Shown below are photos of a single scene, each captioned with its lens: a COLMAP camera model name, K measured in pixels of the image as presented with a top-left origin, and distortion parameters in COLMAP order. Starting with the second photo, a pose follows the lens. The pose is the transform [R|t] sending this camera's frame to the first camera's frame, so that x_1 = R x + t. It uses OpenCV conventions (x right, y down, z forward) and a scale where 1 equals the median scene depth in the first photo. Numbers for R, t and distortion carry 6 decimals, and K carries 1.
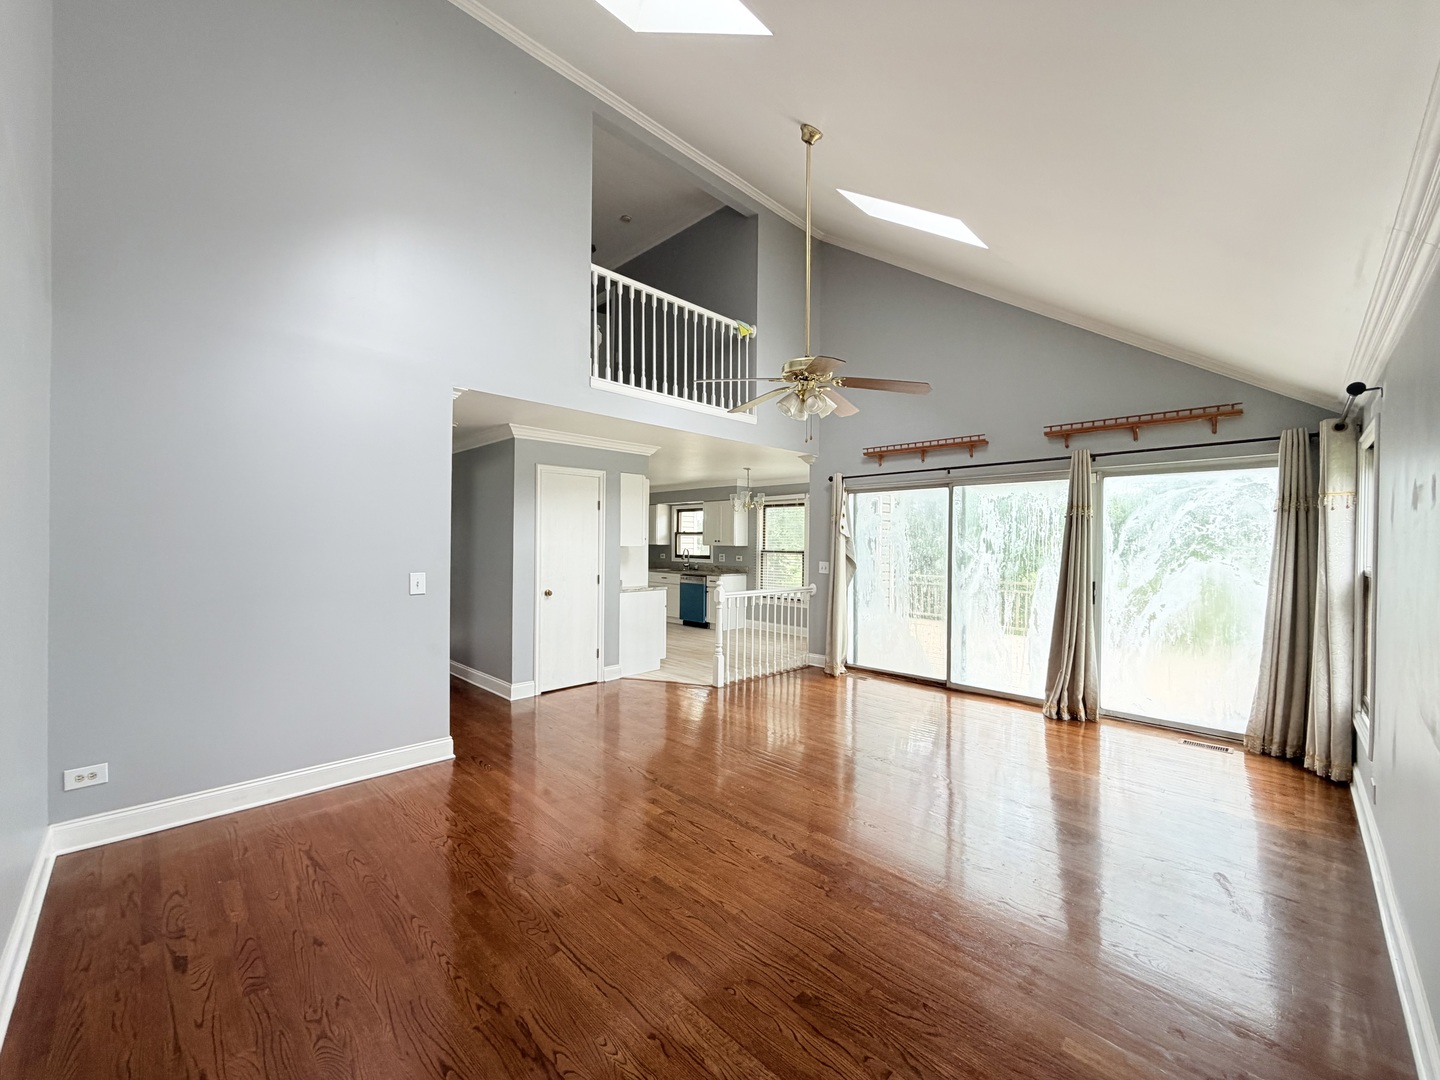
lens RADIAL K [[573.9, 0, 720.0], [0, 573.9, 540.0], [0, 0, 1]] dist [0.000410, 0.000083]
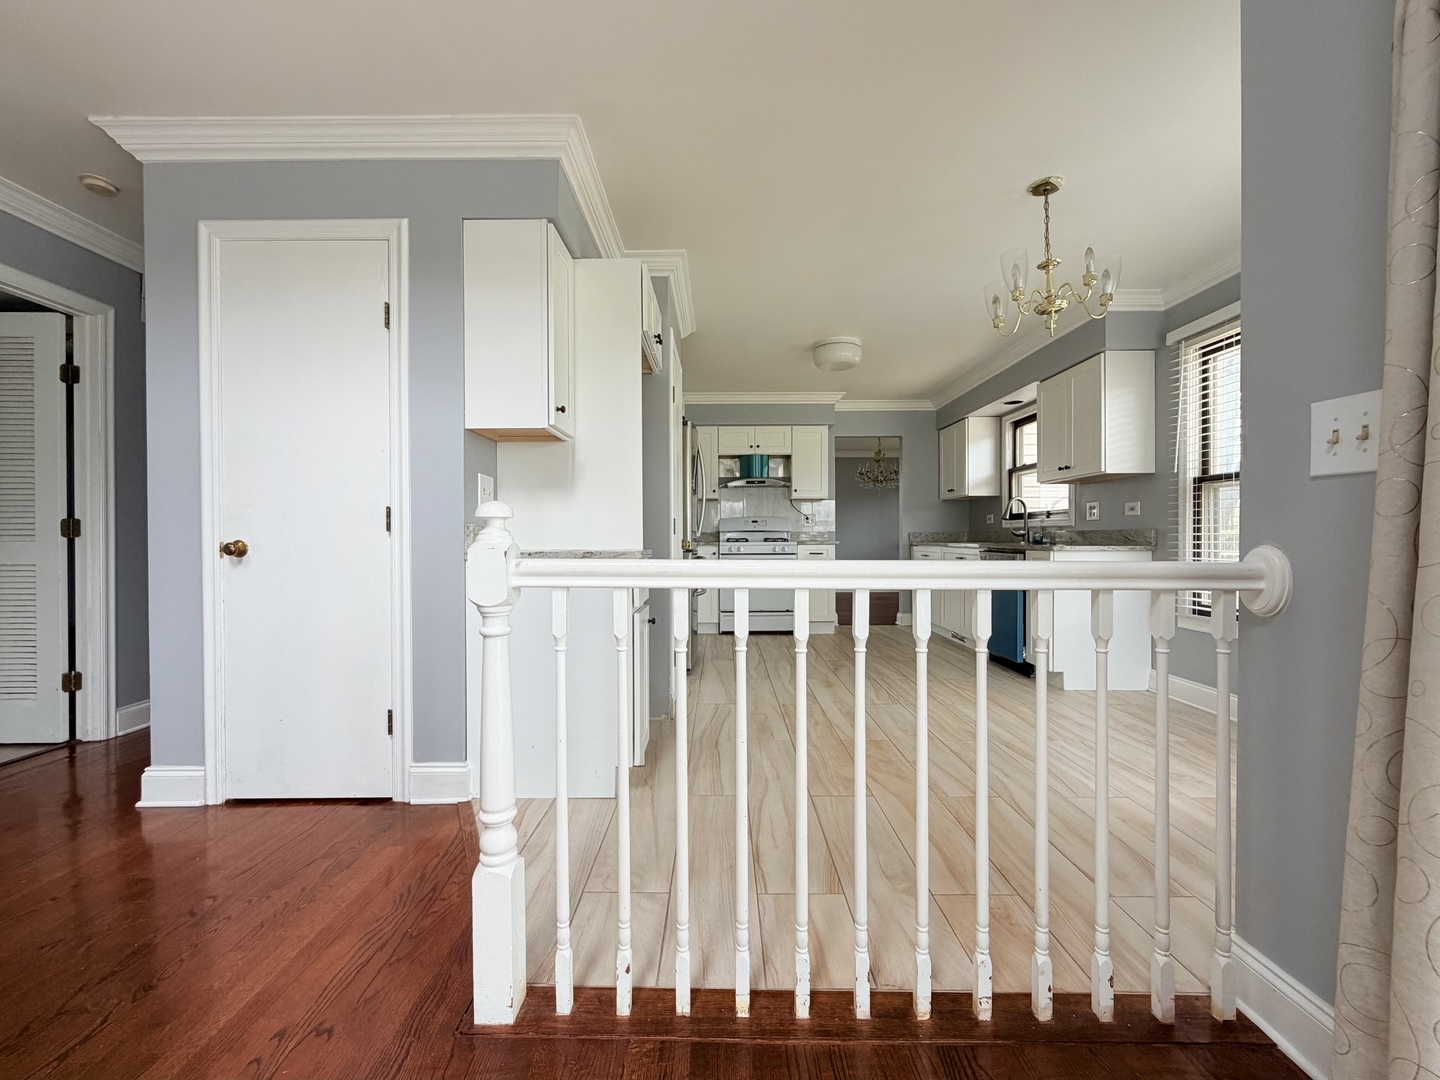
lens RADIAL K [[573.9, 0, 720.0], [0, 573.9, 540.0], [0, 0, 1]] dist [0.000410, 0.000083]
pose [[0.695337, -0.010477, -0.718607, 0.141335], [0.014069, 0.999901, -0.000965, 0.061162], [0.718546, -0.009439, 0.695416, 0.646080]]
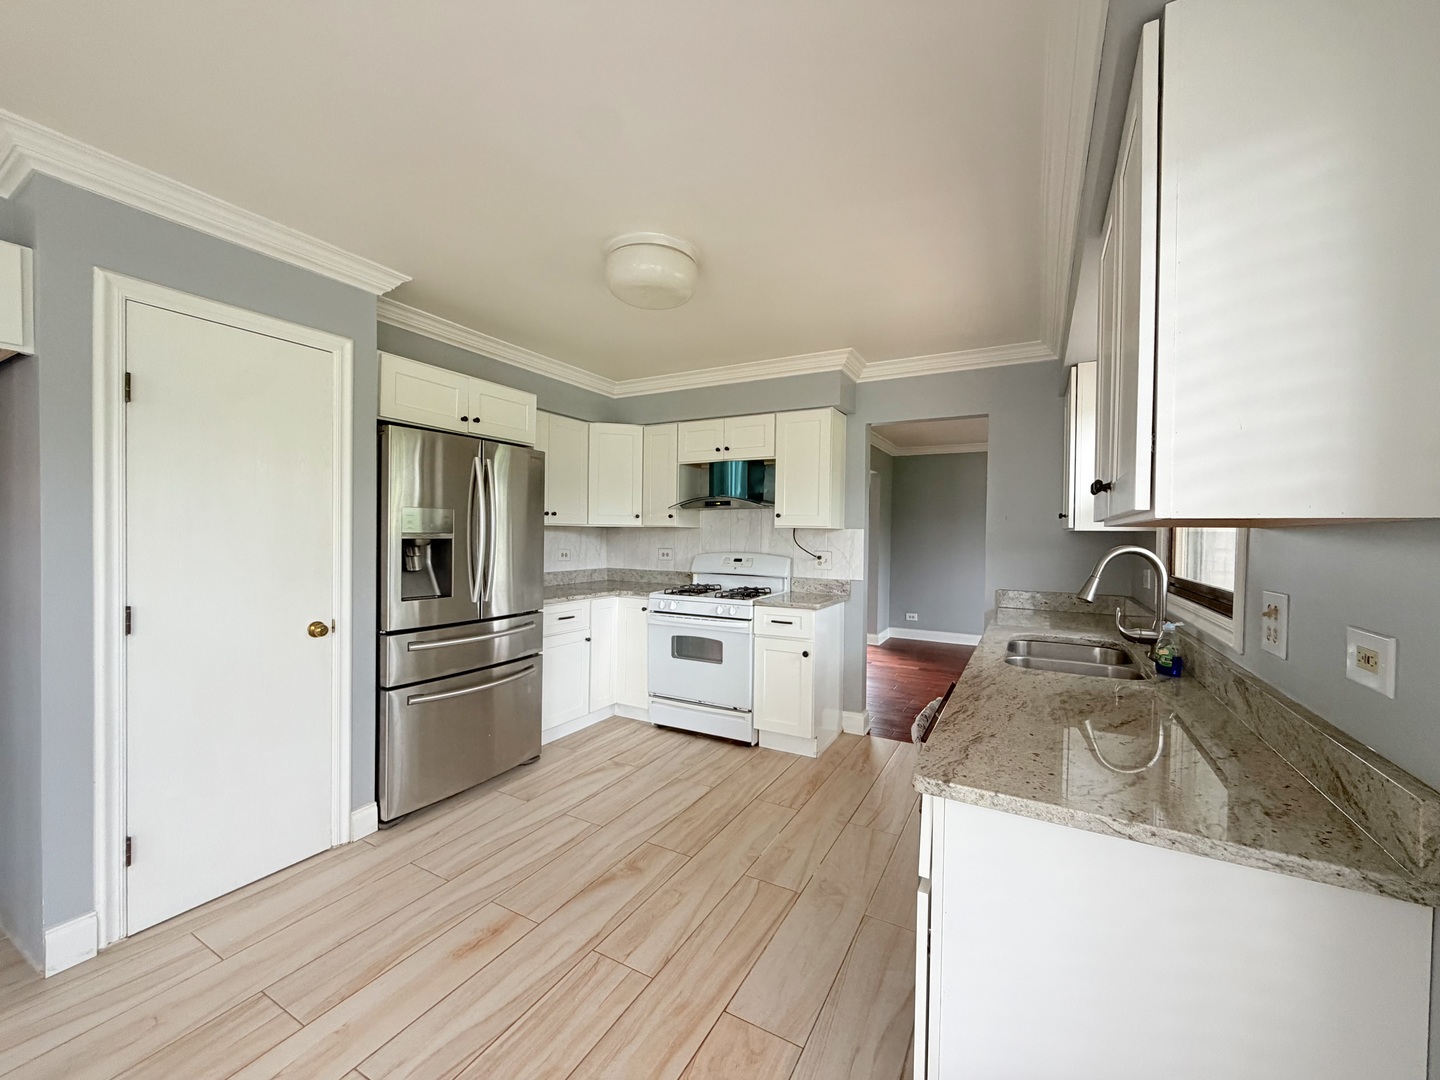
lens RADIAL K [[573.9, 0, 720.0], [0, 573.9, 540.0], [0, 0, 1]] dist [0.000410, 0.000083]
pose [[0.272162, 0.001278, -0.962251, 0.111007], [-0.004810, 0.999988, -0.000033, 0.016194], [0.962239, 0.004637, 0.272165, 1.074342]]
